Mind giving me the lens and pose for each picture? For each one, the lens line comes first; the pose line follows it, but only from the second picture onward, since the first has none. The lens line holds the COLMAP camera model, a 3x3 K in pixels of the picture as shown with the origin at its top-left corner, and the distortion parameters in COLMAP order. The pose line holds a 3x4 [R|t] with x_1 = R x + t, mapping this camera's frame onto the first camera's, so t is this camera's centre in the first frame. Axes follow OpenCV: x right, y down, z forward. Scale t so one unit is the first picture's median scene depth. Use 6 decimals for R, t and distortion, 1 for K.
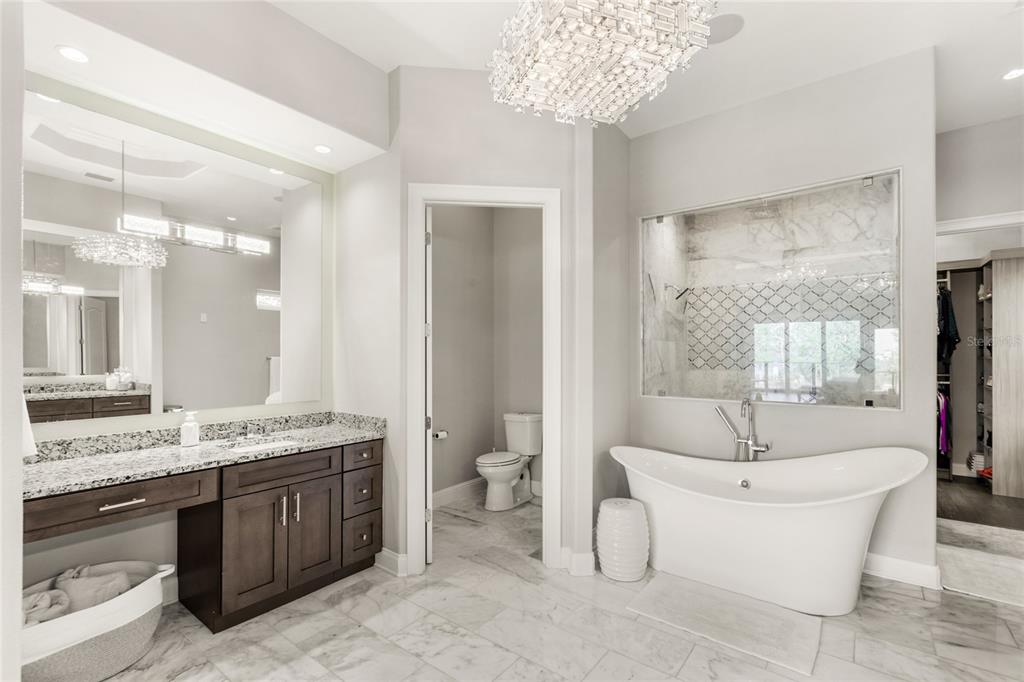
lens RADIAL K [[470.3, 0, 510.2], [0, 470.3, 348.0], [0, 0, 1]] dist [0.002473, 0.000260]
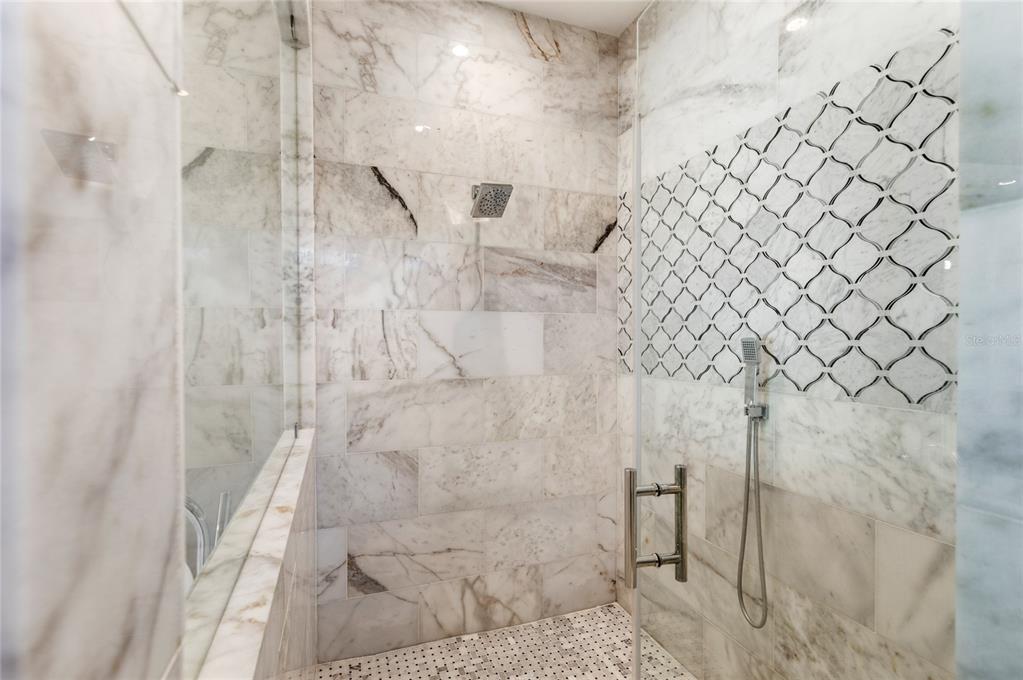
lens RADIAL K [[469.8, 0, 511.9], [0, 469.8, 339.6], [0, 0, 1]] dist [0.002473, 0.000260]
pose [[0.840438, 0.003041, -0.541899, 0.567485], [0.002428, 0.999953, 0.009377, 0.008667], [0.541902, -0.009197, 0.840392, 0.590233]]
